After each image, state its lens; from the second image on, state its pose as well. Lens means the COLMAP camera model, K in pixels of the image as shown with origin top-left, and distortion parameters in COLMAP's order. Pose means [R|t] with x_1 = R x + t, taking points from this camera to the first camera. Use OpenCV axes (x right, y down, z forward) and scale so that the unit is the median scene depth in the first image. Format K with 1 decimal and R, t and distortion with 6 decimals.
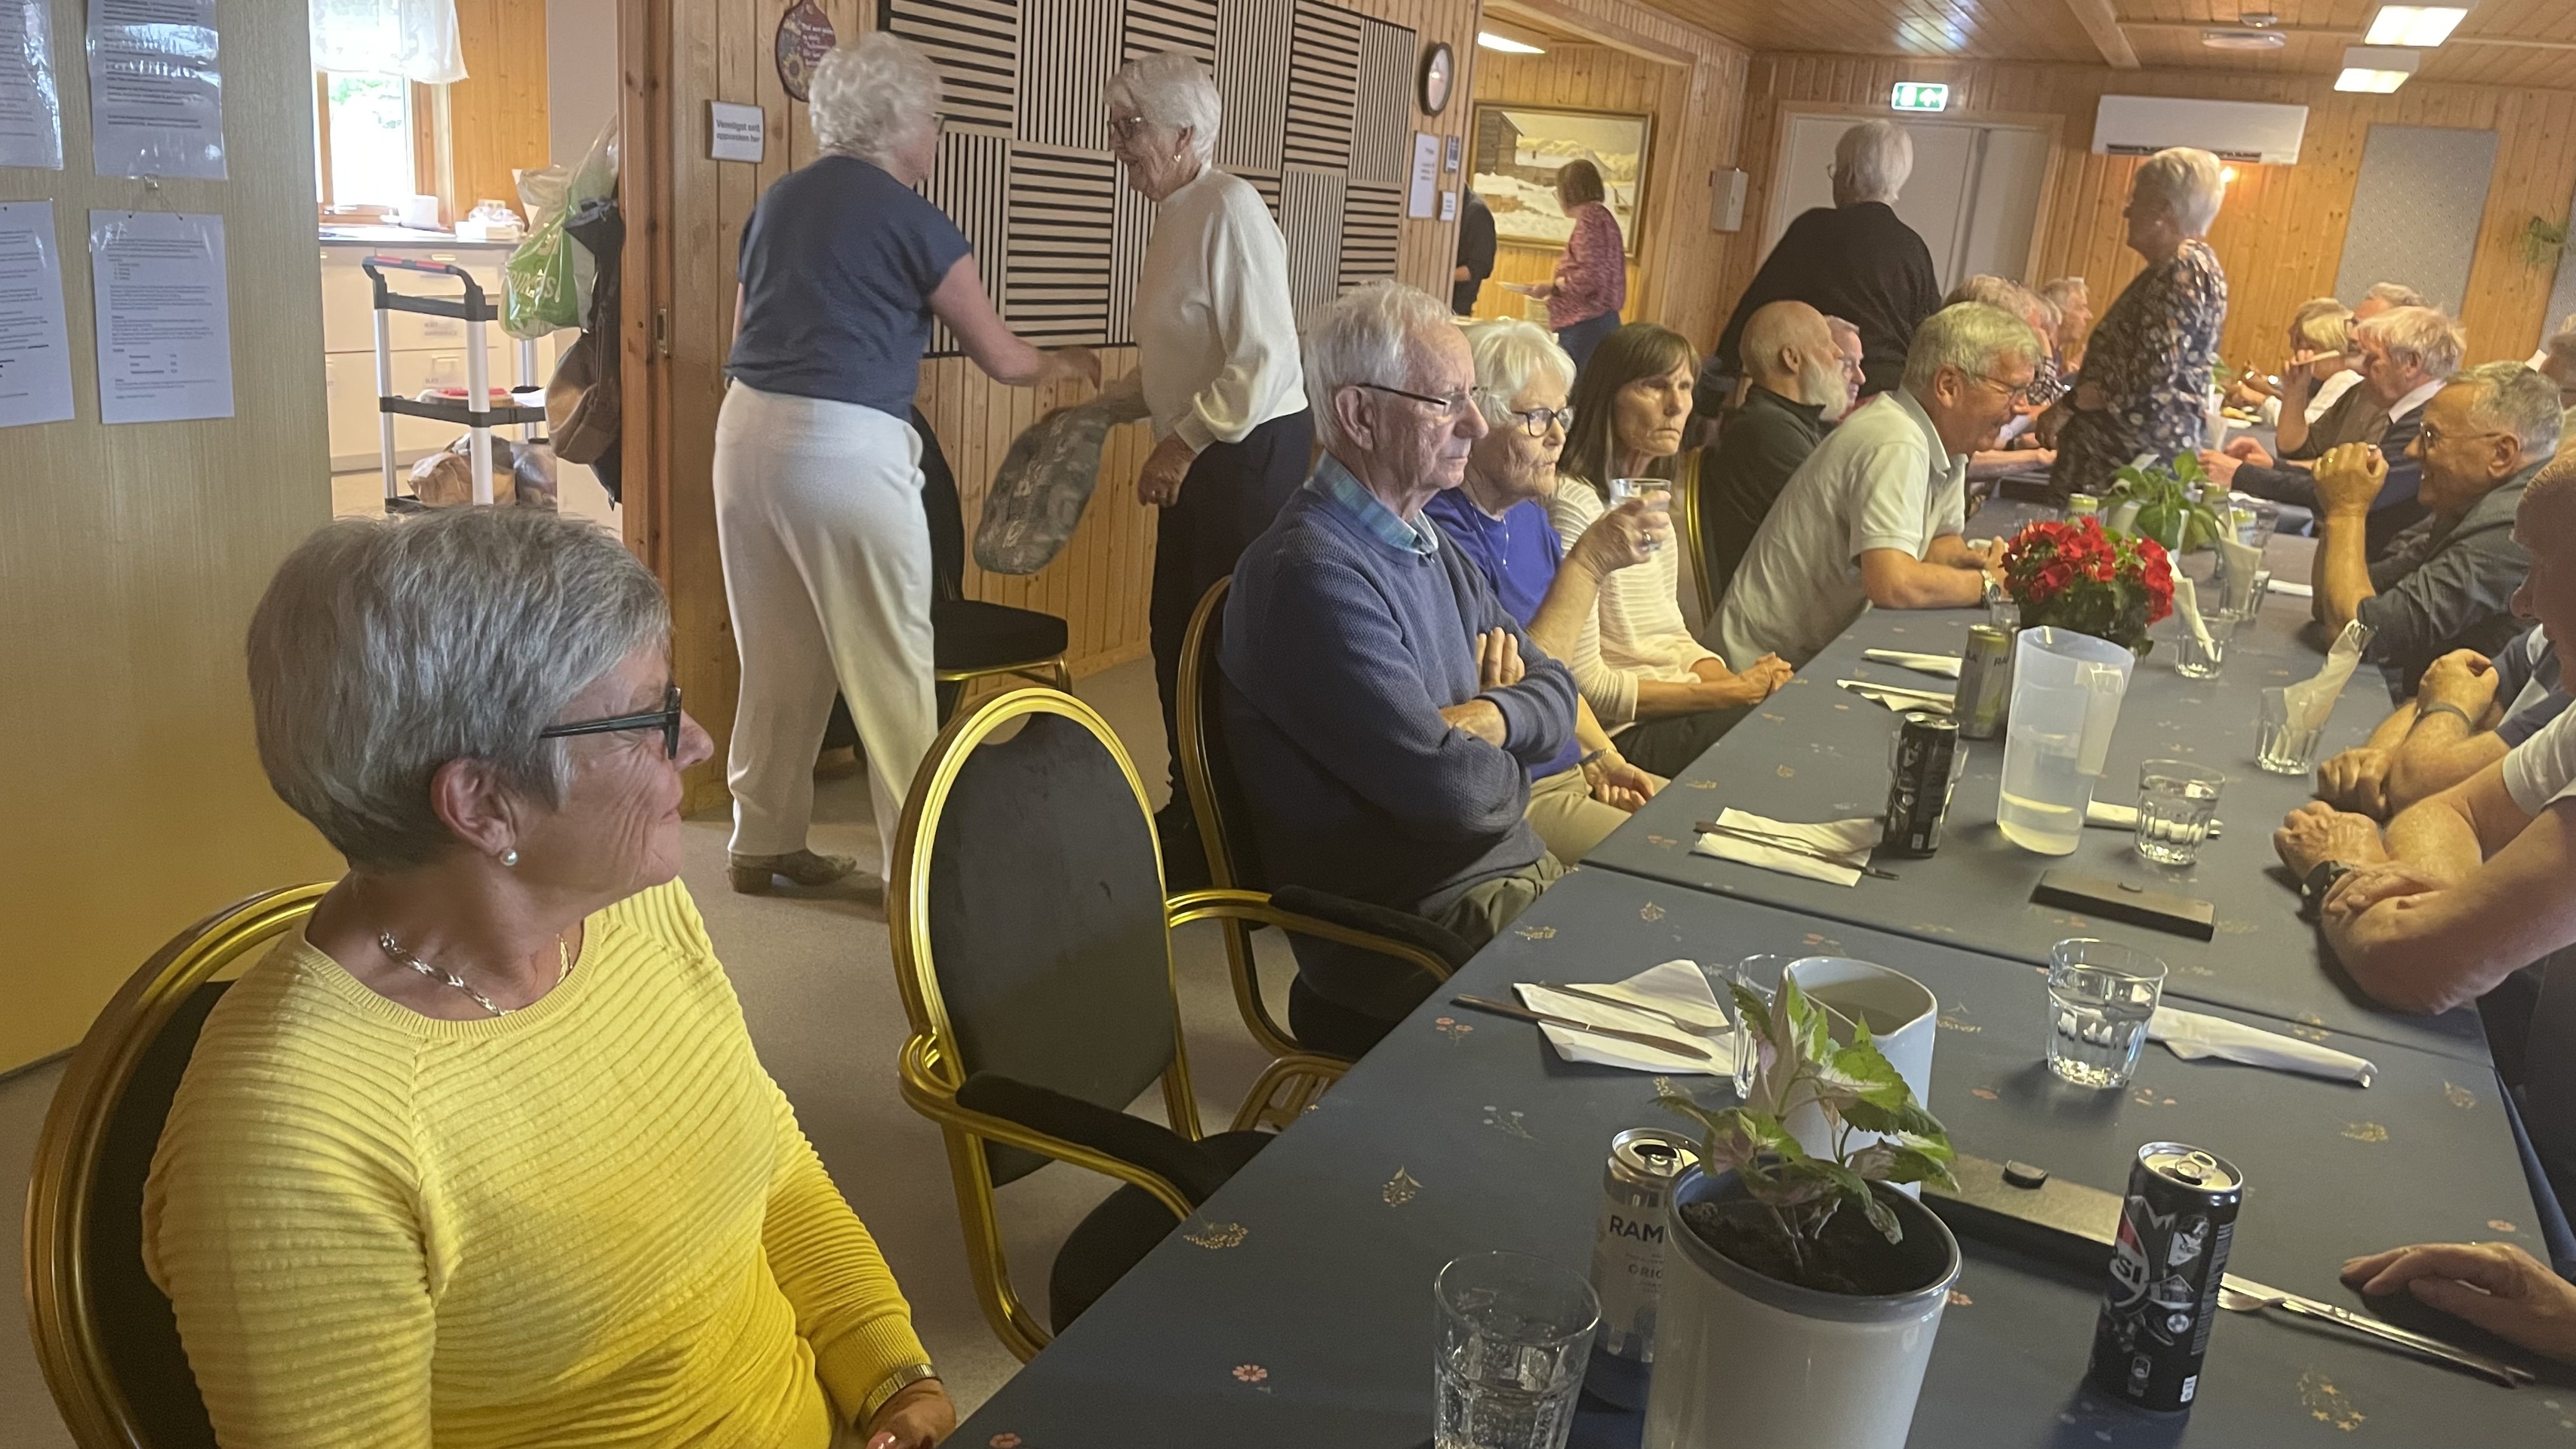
lens RADIAL K [[1969.0, 0, 1282.6], [0, 1969.0, 722.6], [0, 0, 1]] dist [0.100858, -0.133858]
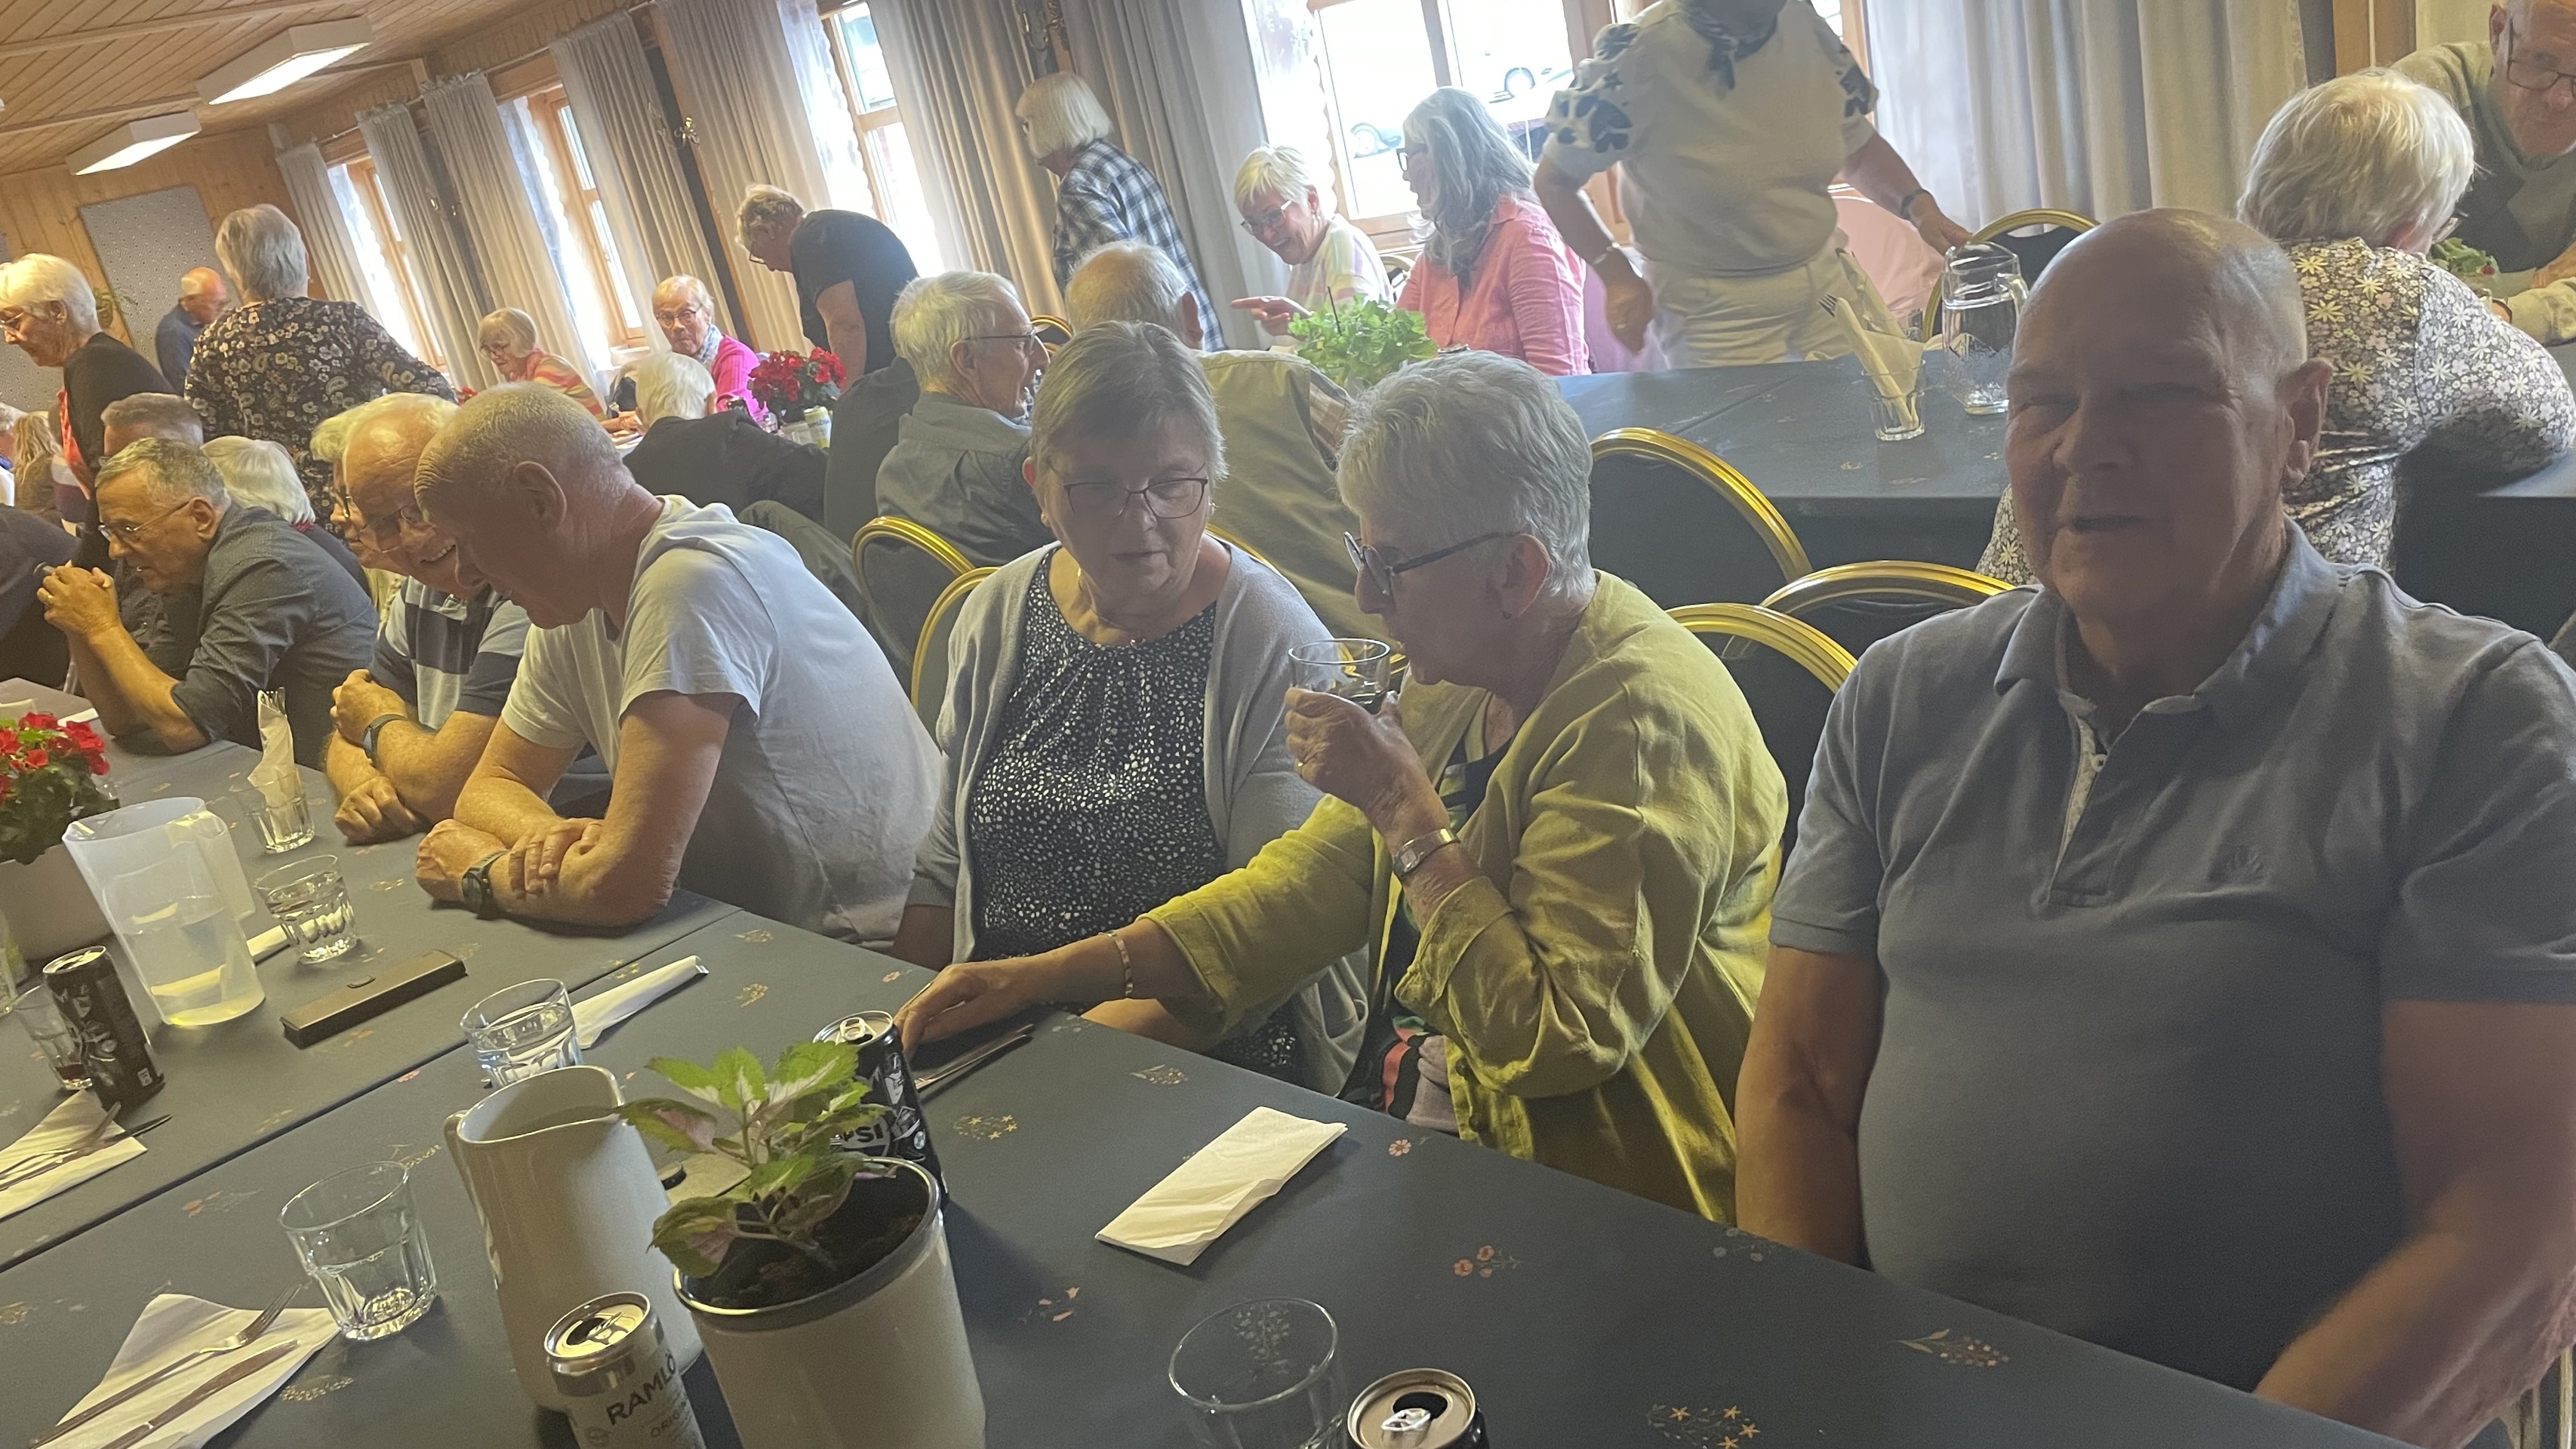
lens RADIAL K [[1969.0, 0, 1282.6], [0, 1969.0, 722.6], [0, 0, 1]] dist [0.100858, -0.133858]
pose [[0.314405, -0.439766, 0.841282, -0.218256], [0.474761, 0.840272, 0.261810, -0.070262], [-0.822041, 0.317093, 0.472969, 0.094636]]
